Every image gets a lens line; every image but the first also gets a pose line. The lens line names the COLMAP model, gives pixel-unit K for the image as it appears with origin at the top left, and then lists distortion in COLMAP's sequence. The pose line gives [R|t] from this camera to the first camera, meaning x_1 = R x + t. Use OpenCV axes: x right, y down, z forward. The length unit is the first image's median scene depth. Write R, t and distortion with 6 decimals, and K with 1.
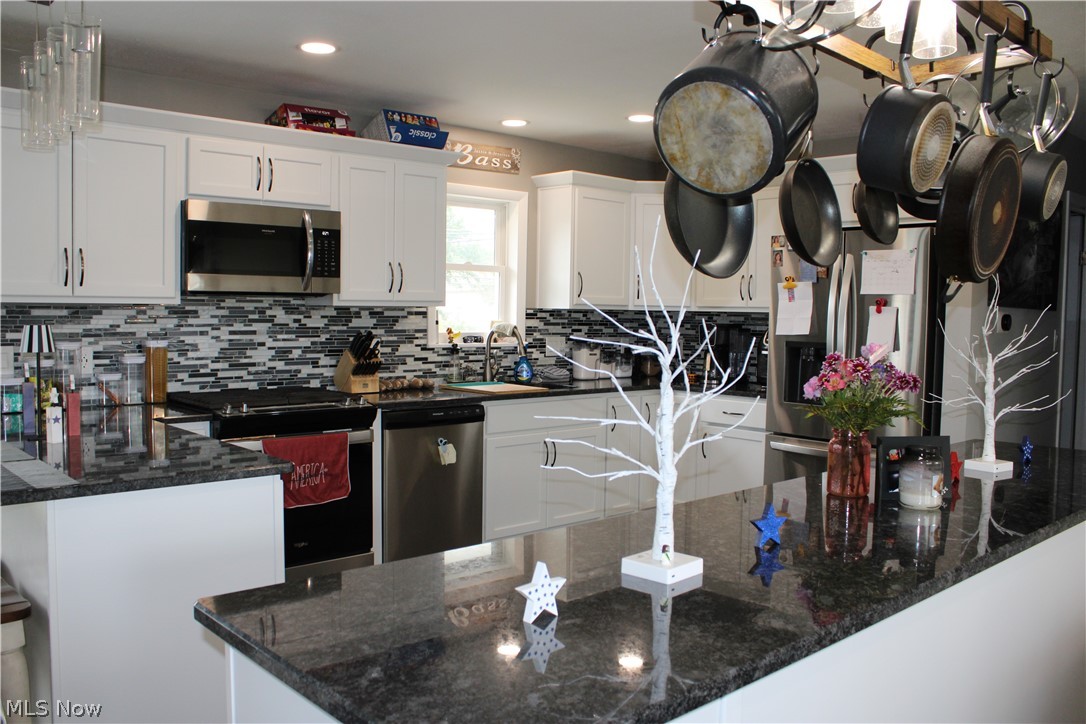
lens RADIAL K [[899.1, 0, 541.9], [0, 899.1, 363.3], [0, 0, 1]] dist [-0.170445, 0.143806]
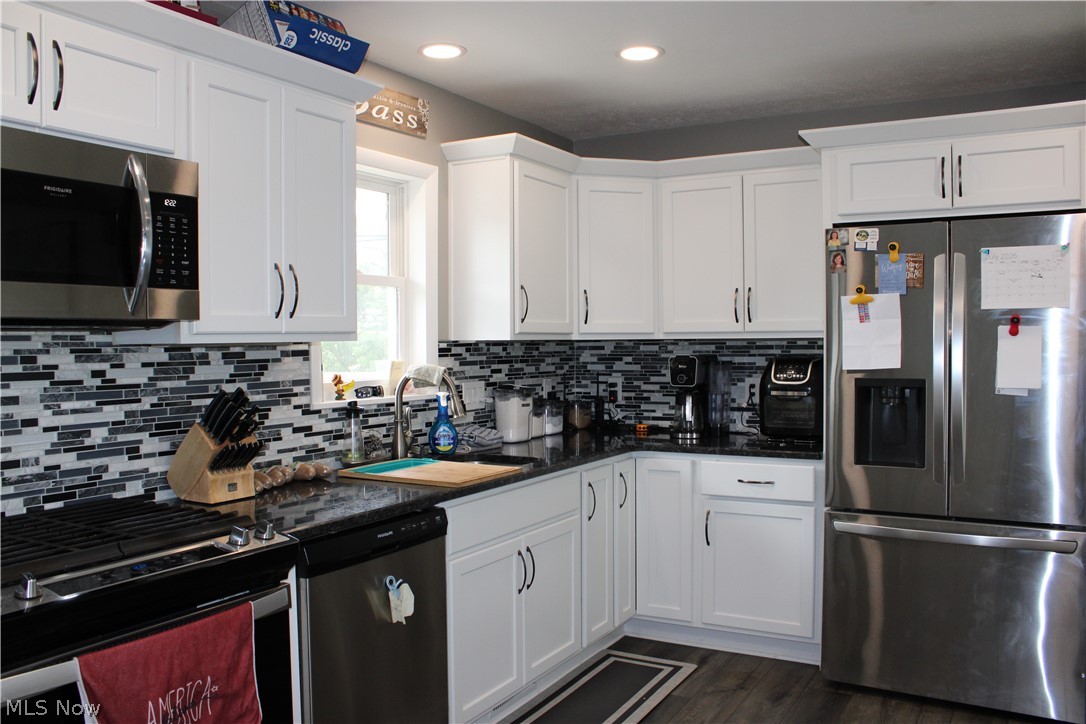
lens RADIAL K [[899.1, 0, 542.0], [0, 899.1, 360.4], [0, 0, 1]] dist [-0.170445, 0.143806]
pose [[0.950650, -0.029612, 0.308850, -0.184142], [0.040588, 0.998750, -0.029174, -0.030152], [-0.307600, 0.040270, 0.950663, 0.427452]]
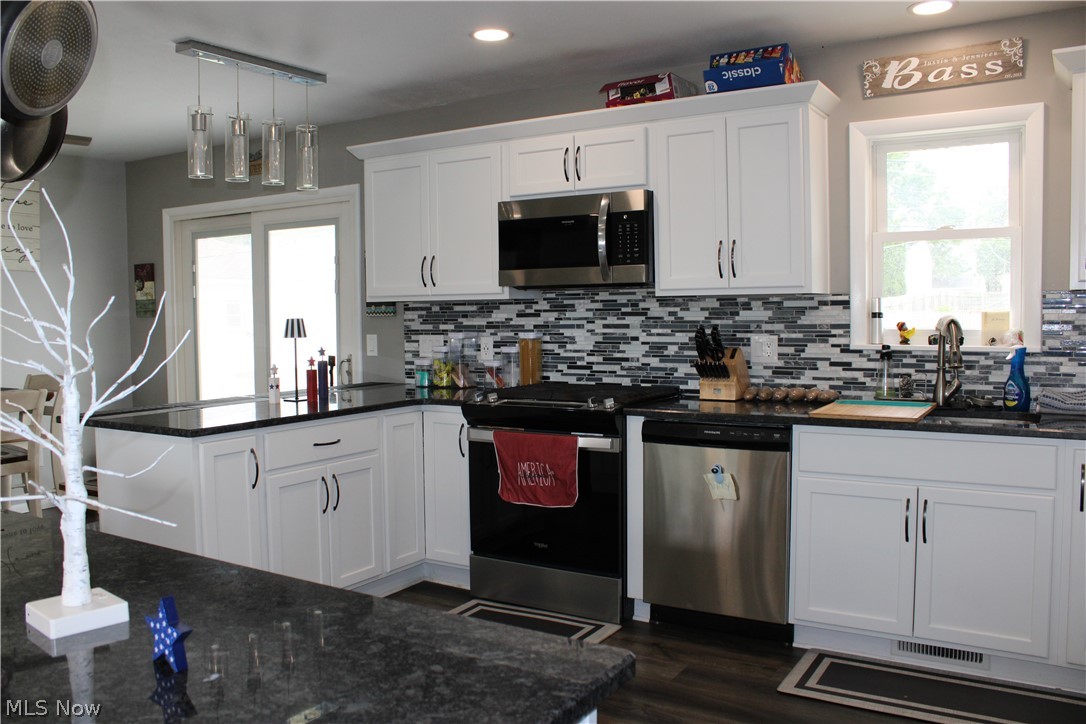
lens RADIAL K [[899.1, 0, 537.6], [0, 899.1, 362.1], [0, 0, 1]] dist [-0.170445, 0.143806]
pose [[0.271486, 0.040368, -0.961595, 0.564946], [-0.038808, 0.998767, 0.030972, -0.021595], [0.961660, 0.028909, 0.272718, 0.621049]]
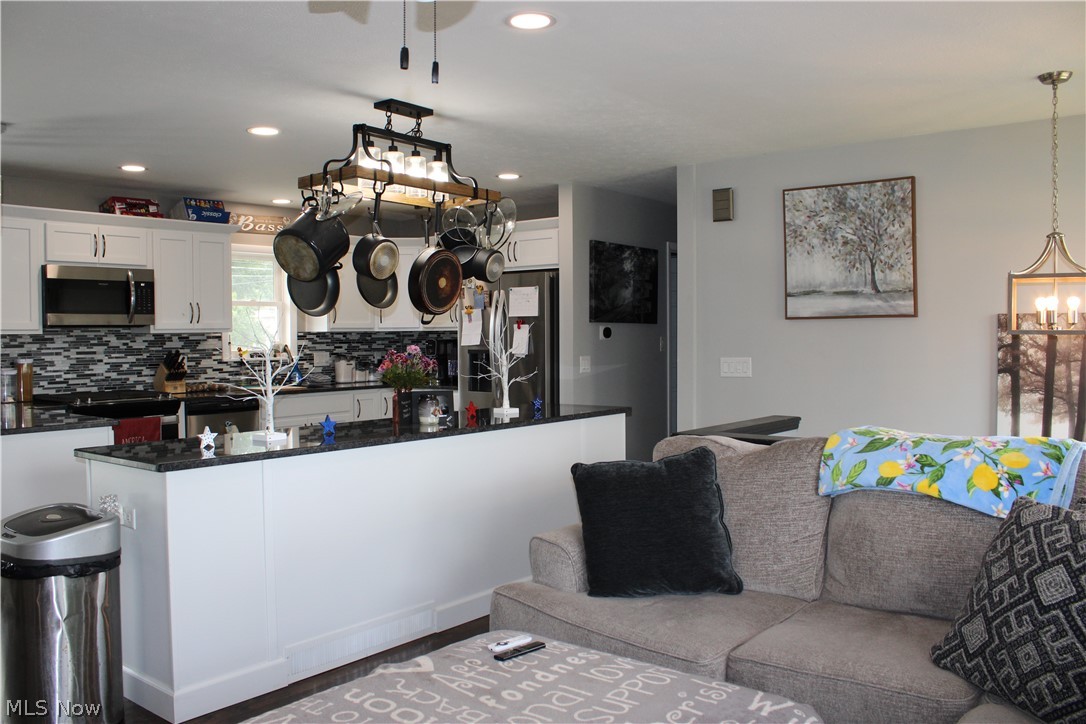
lens RADIAL K [[899.1, 0, 543.3], [0, 899.1, 358.2], [0, 0, 1]] dist [-0.170445, 0.143806]
pose [[0.986001, -0.026492, 0.164622, 0.158696], [0.031263, 0.999161, -0.026461, 0.033270], [-0.163783, 0.031237, 0.986002, -0.500811]]
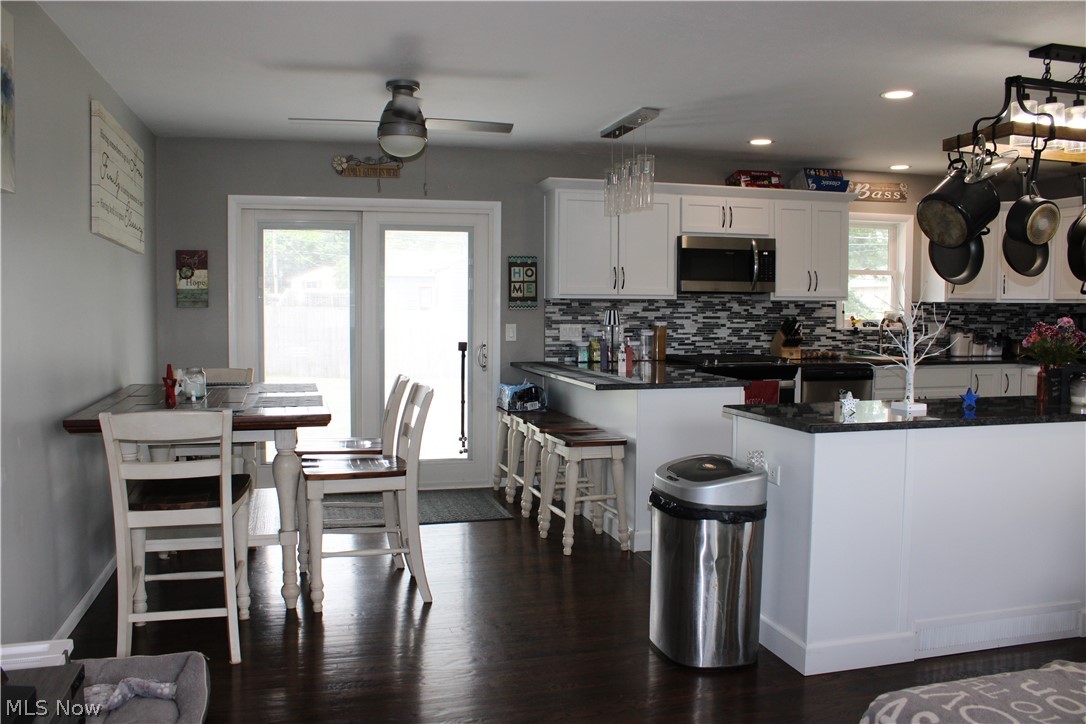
lens RADIAL K [[899.1, 0, 538.8], [0, 899.1, 360.4], [0, 0, 1]] dist [-0.170445, 0.143806]
pose [[0.888236, 0.017598, -0.459051, 0.108867], [-0.017391, 0.999838, 0.004679, 0.036517], [0.459059, 0.003827, 0.888398, -0.511449]]
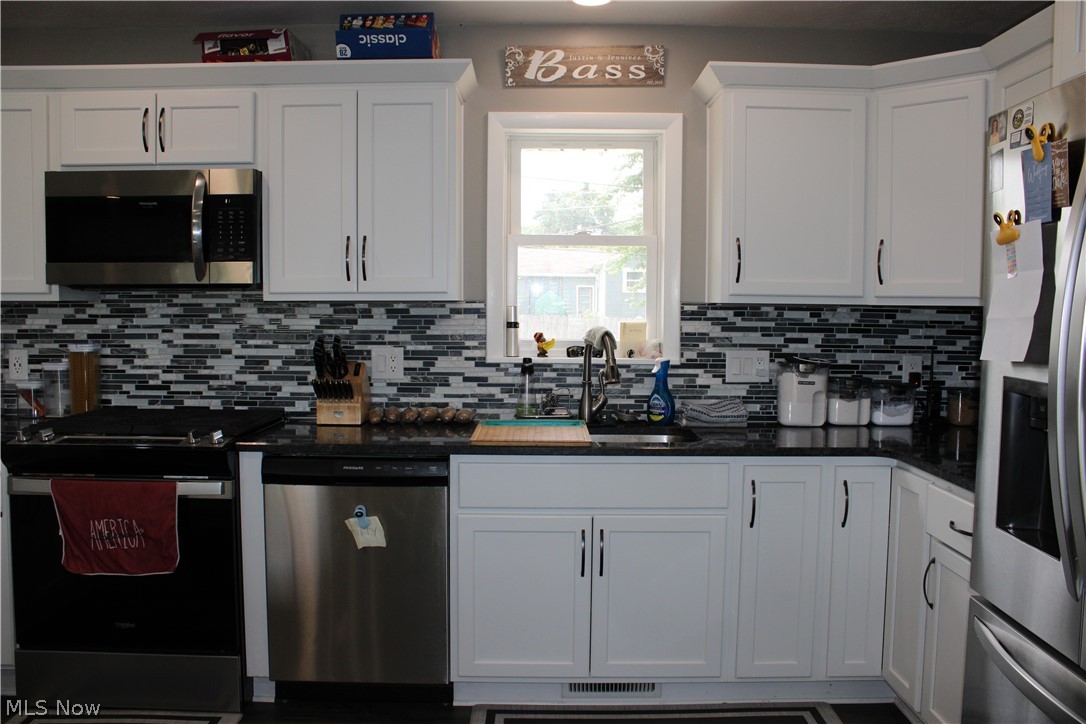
lens RADIAL K [[899.1, 0, 542.9], [0, 899.1, 359.7], [0, 0, 1]] dist [-0.170445, 0.143806]
pose [[0.740051, 0.031825, -0.671797, 0.396734], [-0.035505, 0.999336, 0.008230, -0.029855], [0.671613, 0.017762, 0.740690, 0.597788]]
